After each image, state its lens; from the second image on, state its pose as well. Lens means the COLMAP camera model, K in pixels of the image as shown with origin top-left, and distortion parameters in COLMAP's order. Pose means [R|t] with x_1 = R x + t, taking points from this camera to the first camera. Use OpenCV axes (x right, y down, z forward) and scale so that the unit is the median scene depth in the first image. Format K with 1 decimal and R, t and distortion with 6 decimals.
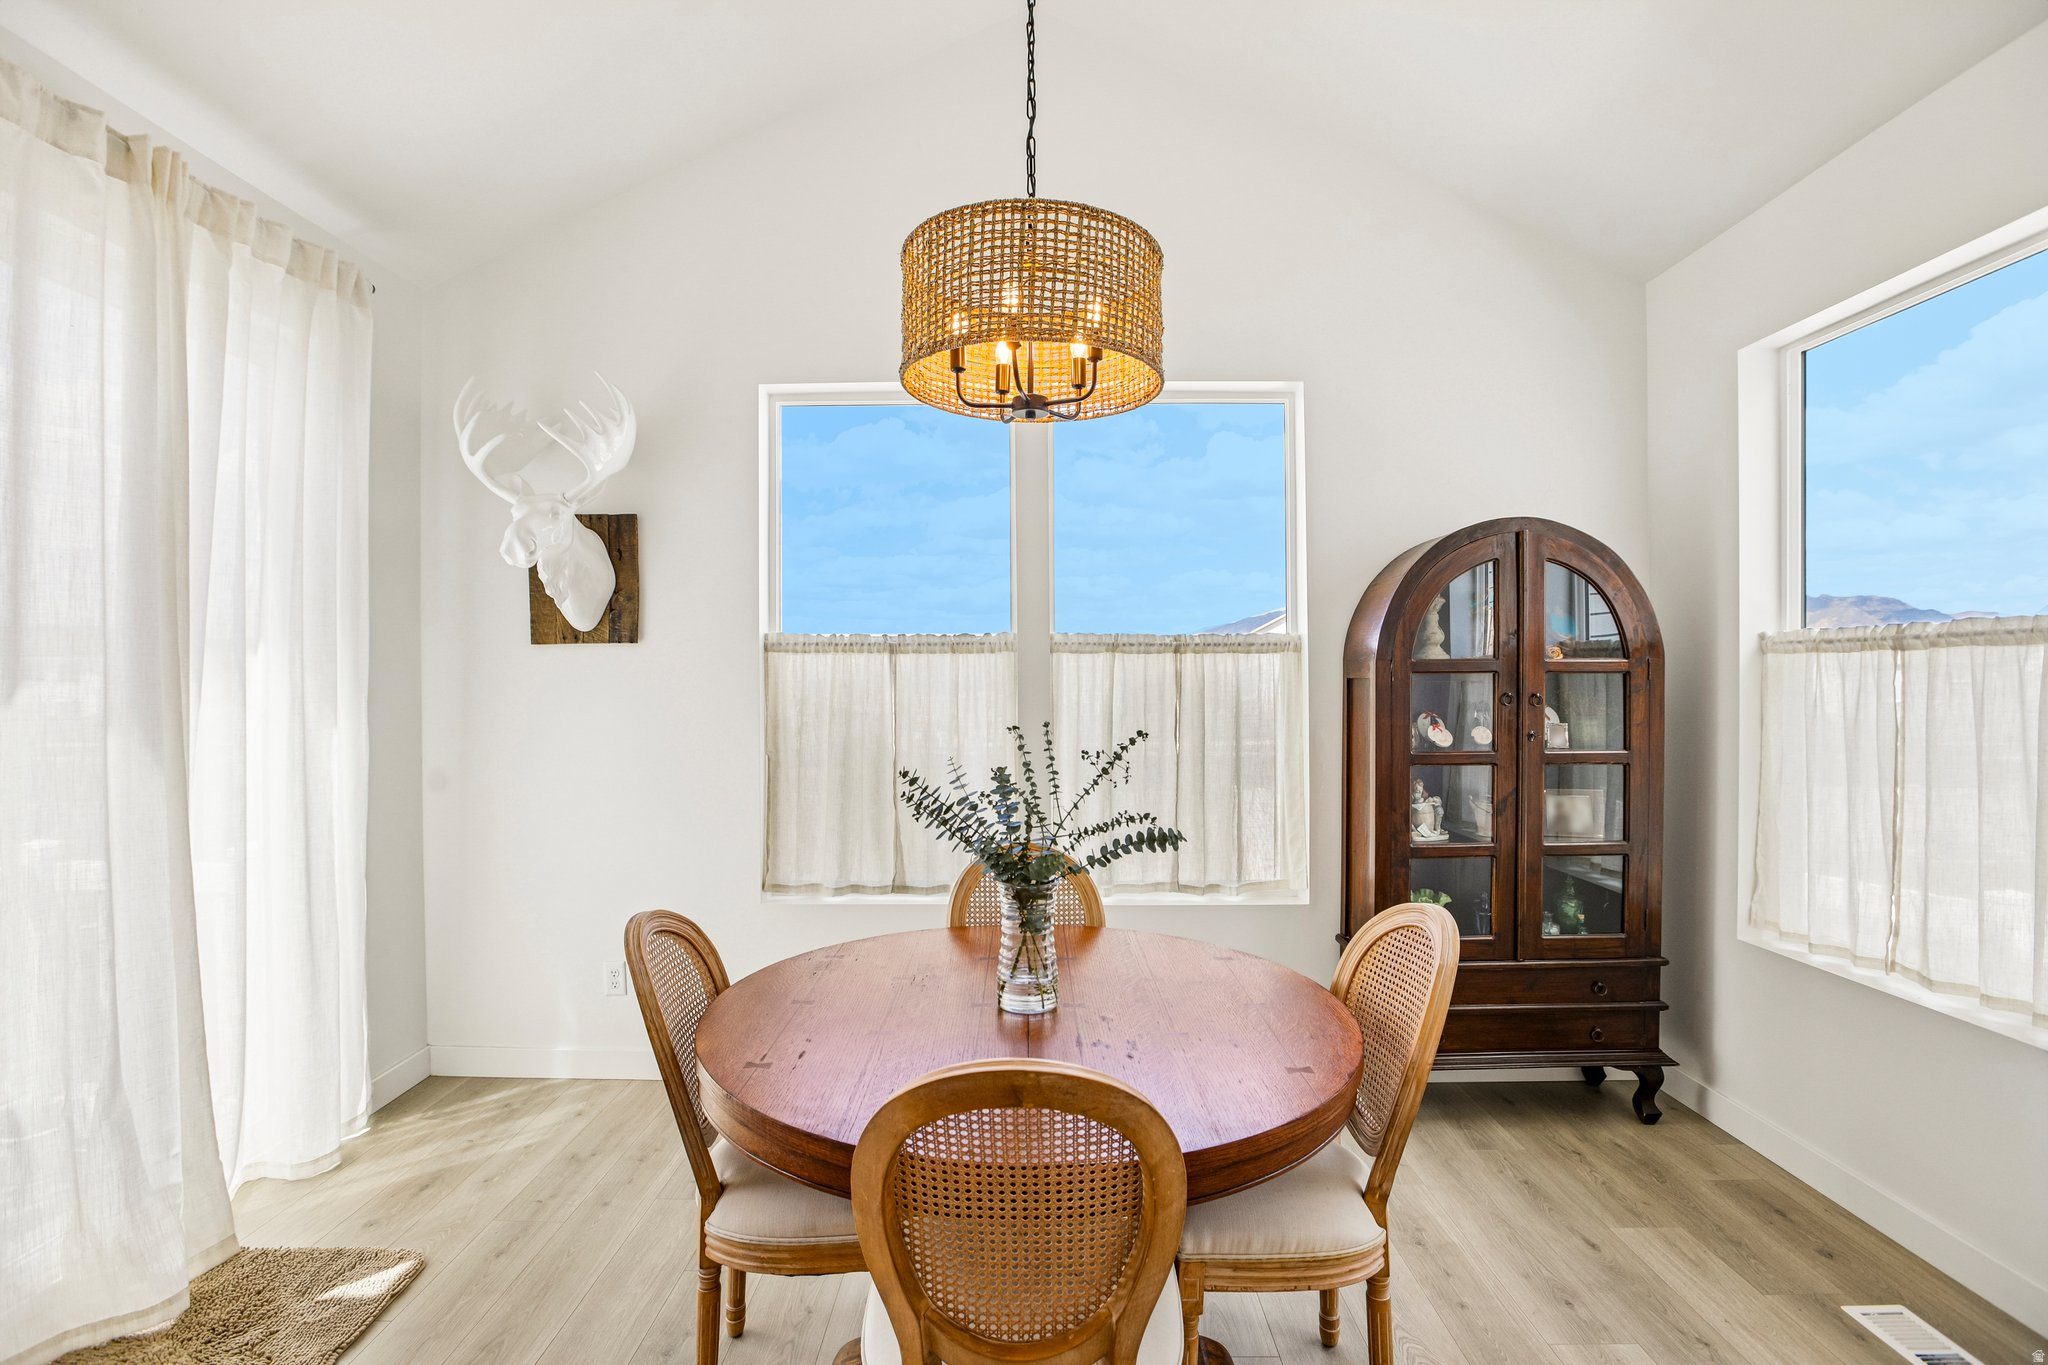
lens RADIAL K [[969.1, 0, 1024.0], [0, 969.1, 682.5], [0, 0, 1]] dist [-0.050613, 0.017061]
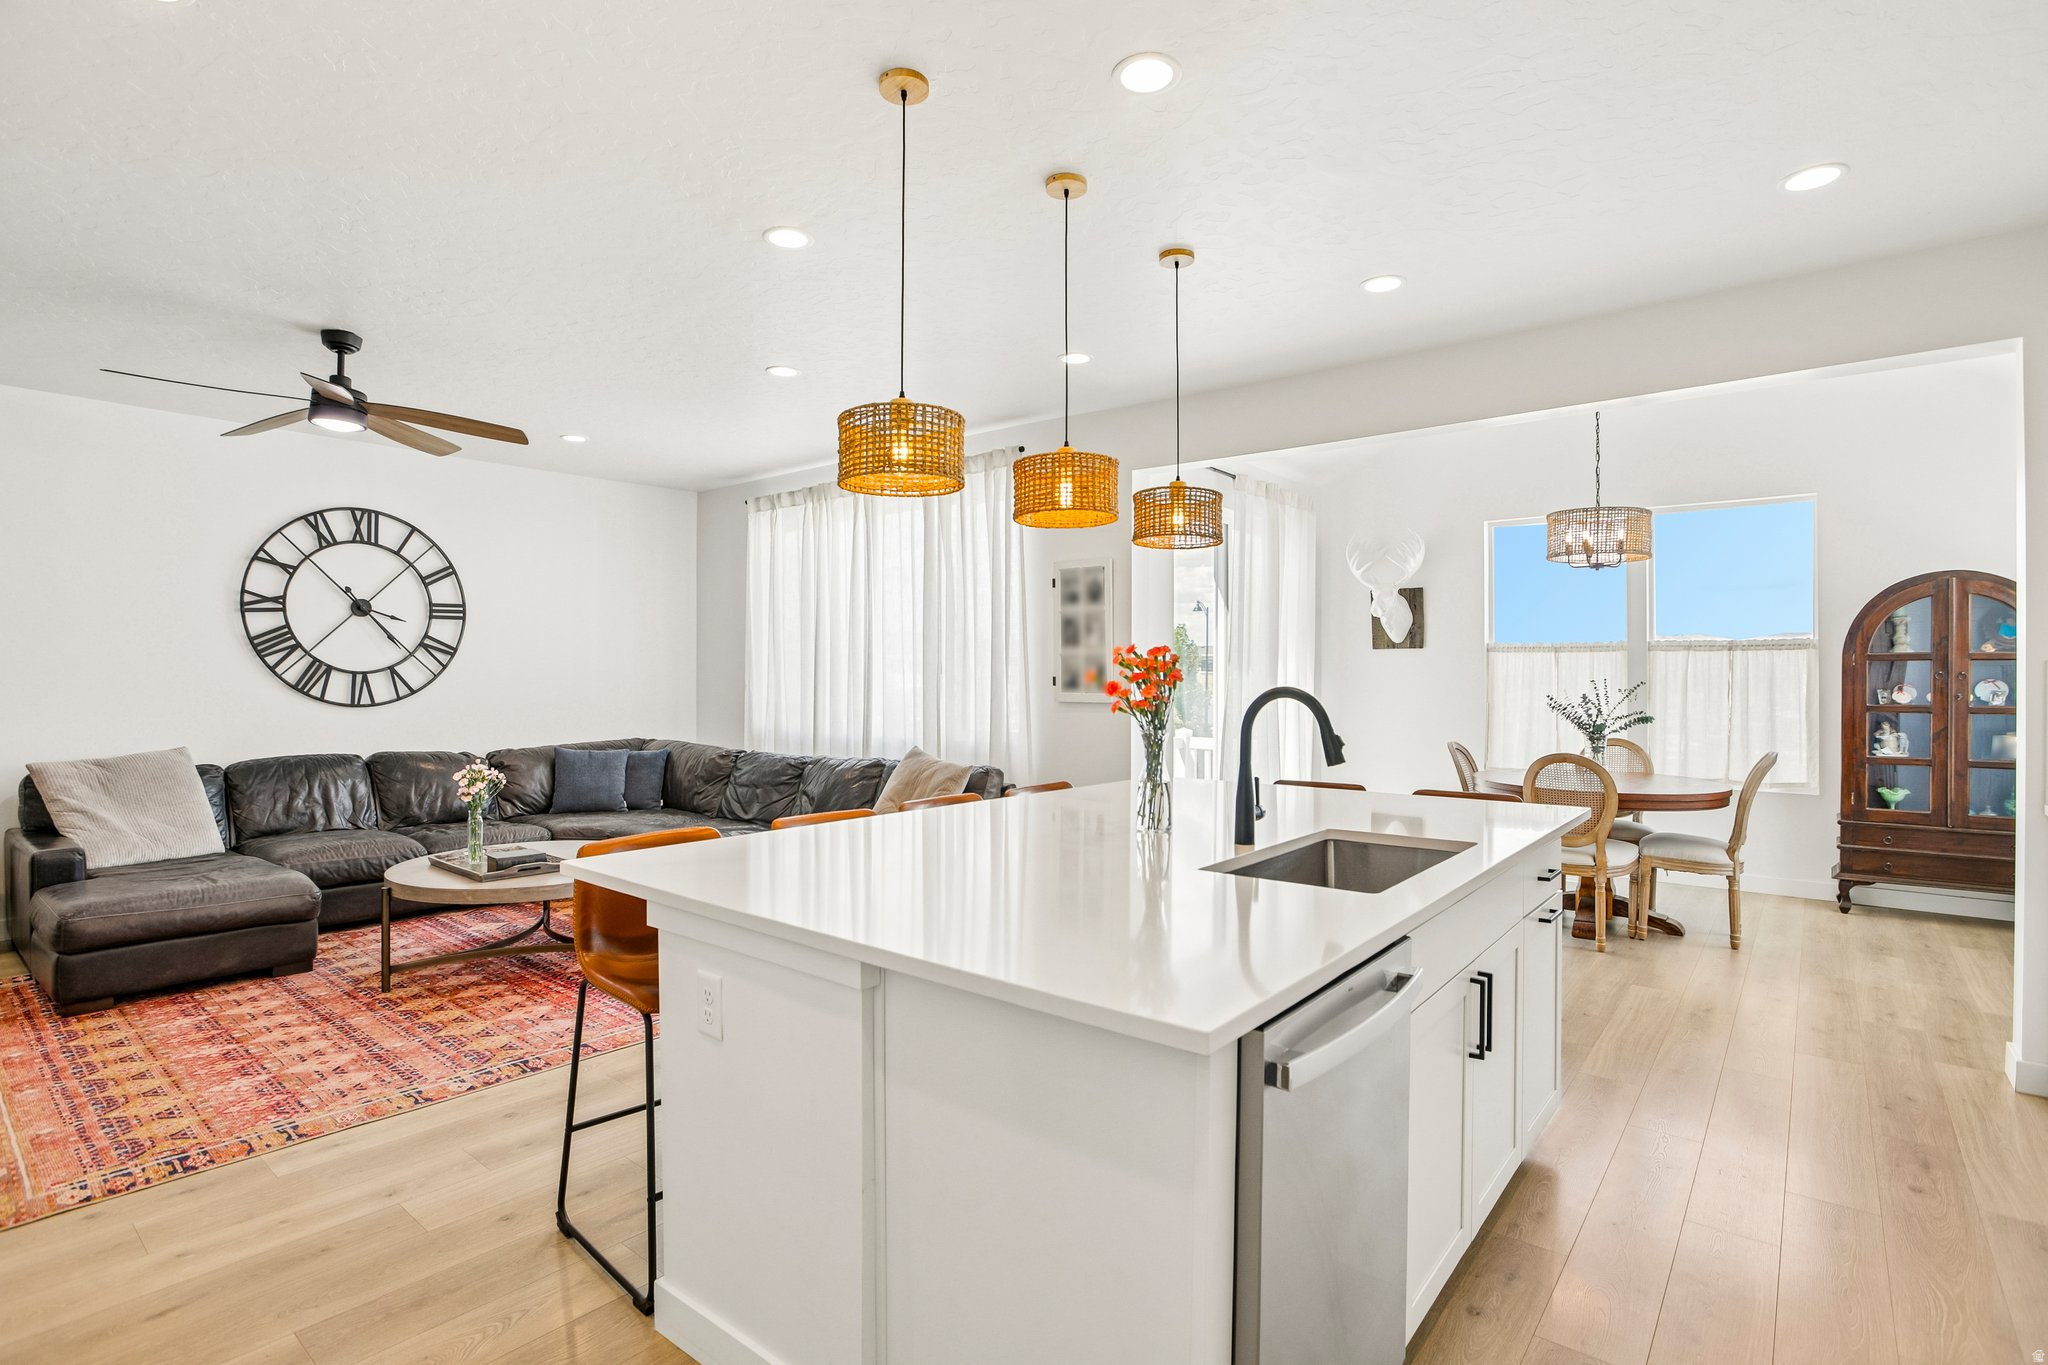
lens RADIAL K [[984.5, 0, 1024.0], [0, 984.5, 682.5], [0, 0, 1]] dist [-0.037449, 0.017519]
pose [[0.780500, 0.009171, -0.625089, 0.291723], [-0.005186, 0.999953, 0.008196, 0.023510], [0.625134, -0.003155, 0.780511, -1.378314]]
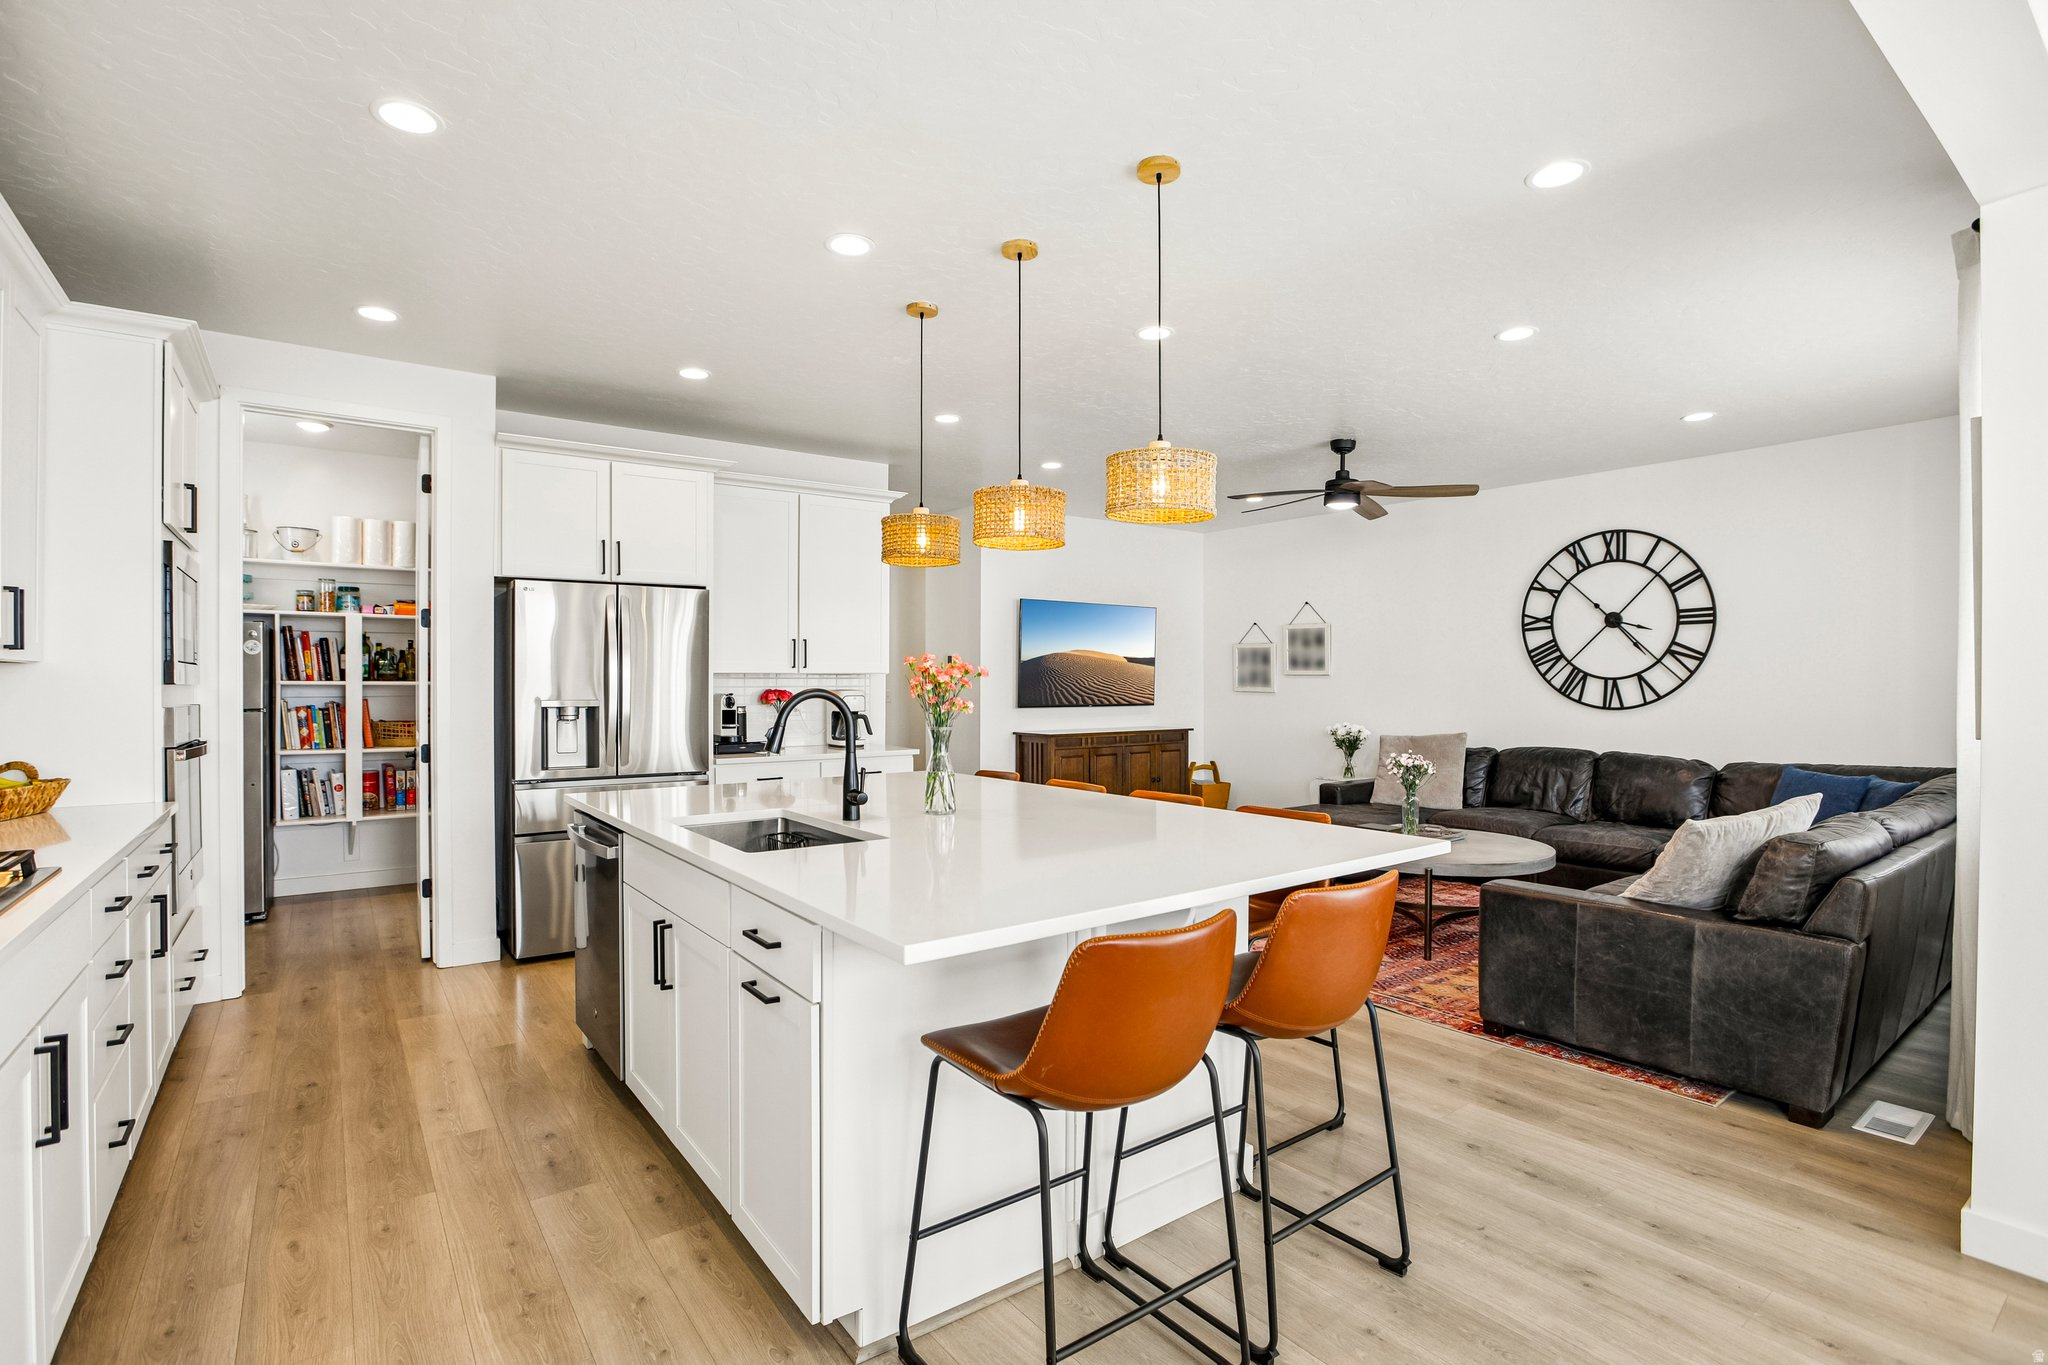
lens RADIAL K [[984.5, 0, 1024.0], [0, 984.5, 682.5], [0, 0, 1]] dist [-0.037449, 0.017519]
pose [[-0.794428, 0.005222, -0.607336, 0.386578], [0.001897, 0.999979, 0.006117, 0.019145], [0.607356, 0.003707, -0.794421, 0.253942]]
